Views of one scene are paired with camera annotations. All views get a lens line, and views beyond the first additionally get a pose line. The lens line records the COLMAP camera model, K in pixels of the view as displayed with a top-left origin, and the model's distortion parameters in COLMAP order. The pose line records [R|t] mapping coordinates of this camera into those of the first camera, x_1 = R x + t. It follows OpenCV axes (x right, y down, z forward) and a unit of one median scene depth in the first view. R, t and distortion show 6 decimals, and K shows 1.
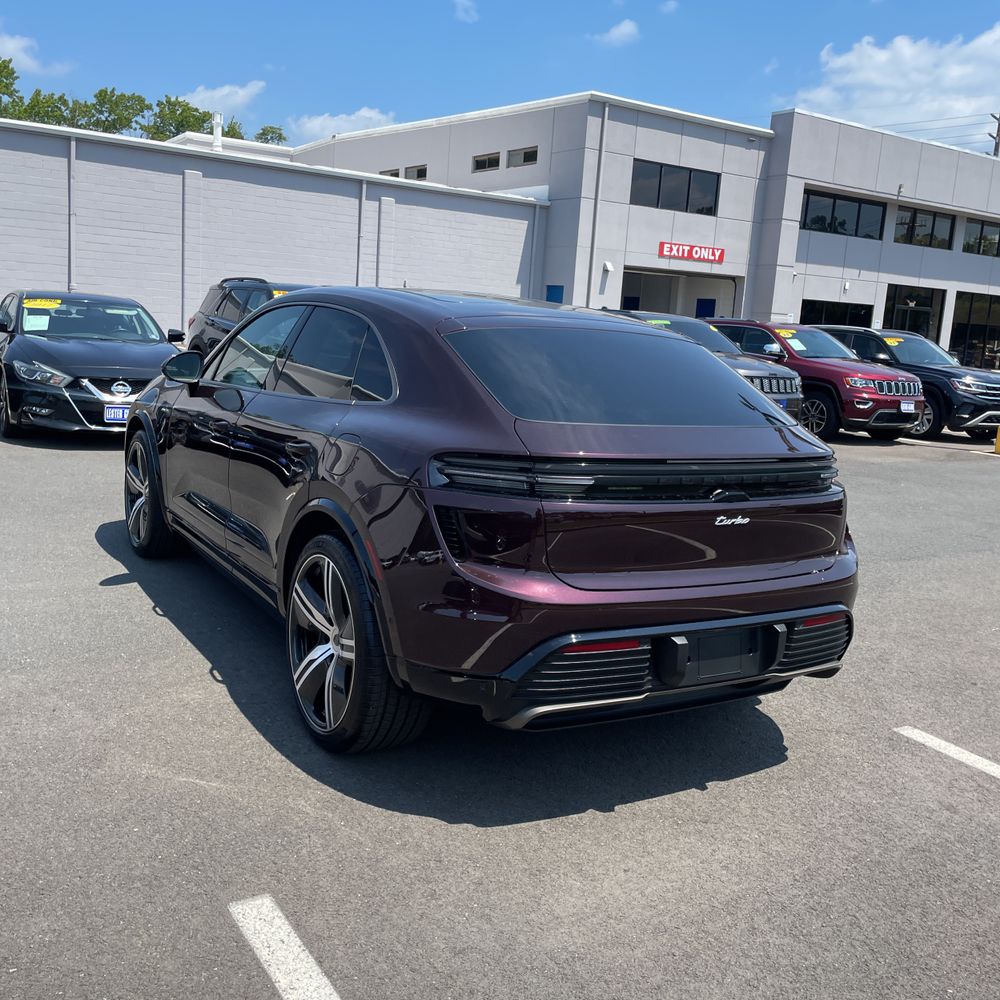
lens RADIAL K [[1020.0, 0, 516.8], [0, 1020.0, 500.3], [0, 0, 1]] dist [0.060535, -0.097012]
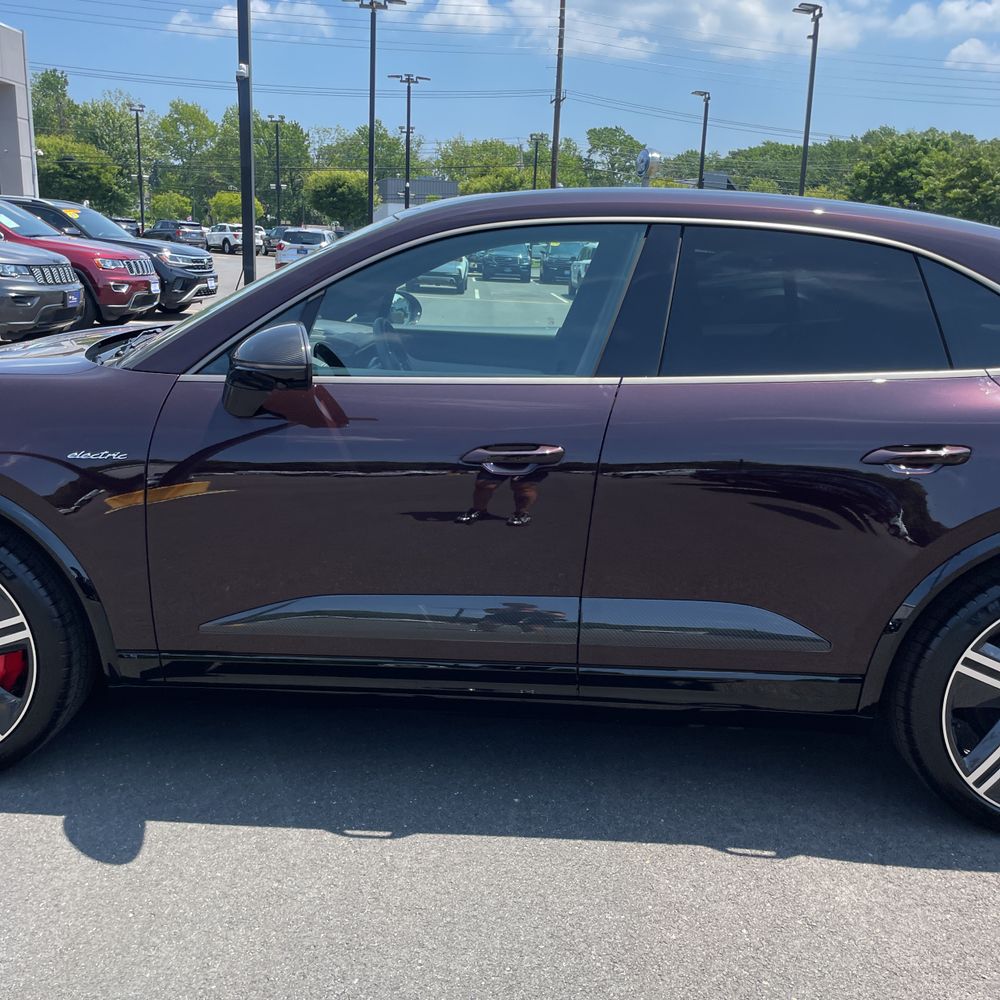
lens RADIAL K [[994.3, 0, 500.0], [0, 994.3, 500.0], [0, 0, 1]] dist [0.078953, -0.090193]
pose [[0.547186, -0.255345, 0.797111, -0.126421], [0.143853, 0.966850, 0.210969, -0.028693], [-0.824557, -0.000773, 0.565779, 0.123873]]
